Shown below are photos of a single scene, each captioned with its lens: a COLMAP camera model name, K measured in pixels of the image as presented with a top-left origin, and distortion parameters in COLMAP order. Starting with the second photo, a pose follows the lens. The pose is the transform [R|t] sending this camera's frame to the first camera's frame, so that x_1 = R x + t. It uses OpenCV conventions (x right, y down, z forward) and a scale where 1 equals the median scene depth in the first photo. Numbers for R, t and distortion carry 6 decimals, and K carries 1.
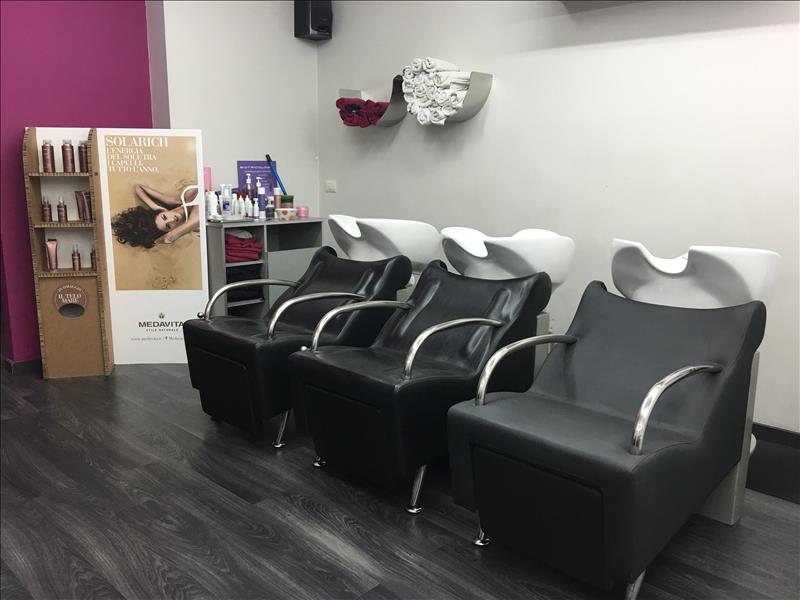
lens RADIAL K [[672.2, 0, 399.1], [0, 672.2, 299.5], [0, 0, 1]] dist [0.006757, -0.038712]
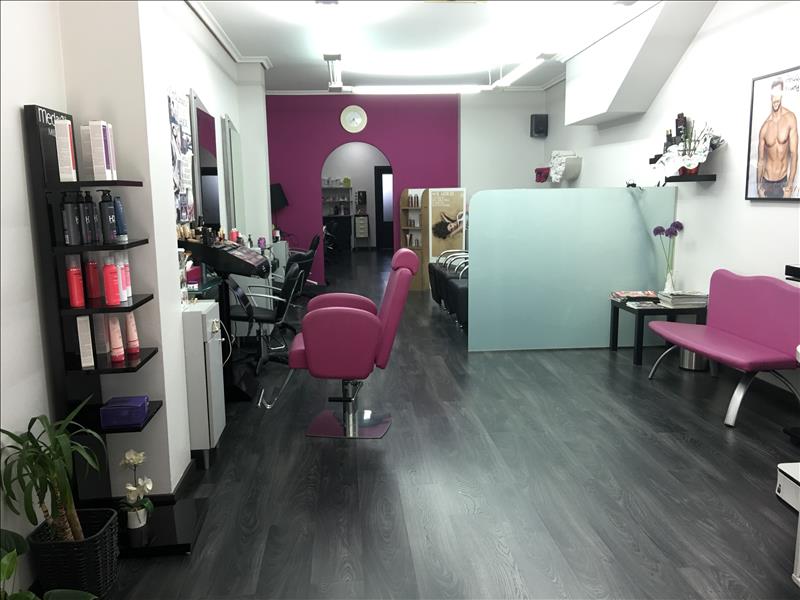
lens RADIAL K [[672.2, 0, 393.4], [0, 672.2, 297.6], [0, 0, 1]] dist [0.006757, -0.038712]
pose [[0.748681, 0.077364, -0.658401, 1.049299], [-0.105702, 0.994392, -0.003352, 0.152427], [0.654449, 0.072103, 0.752660, -0.853915]]
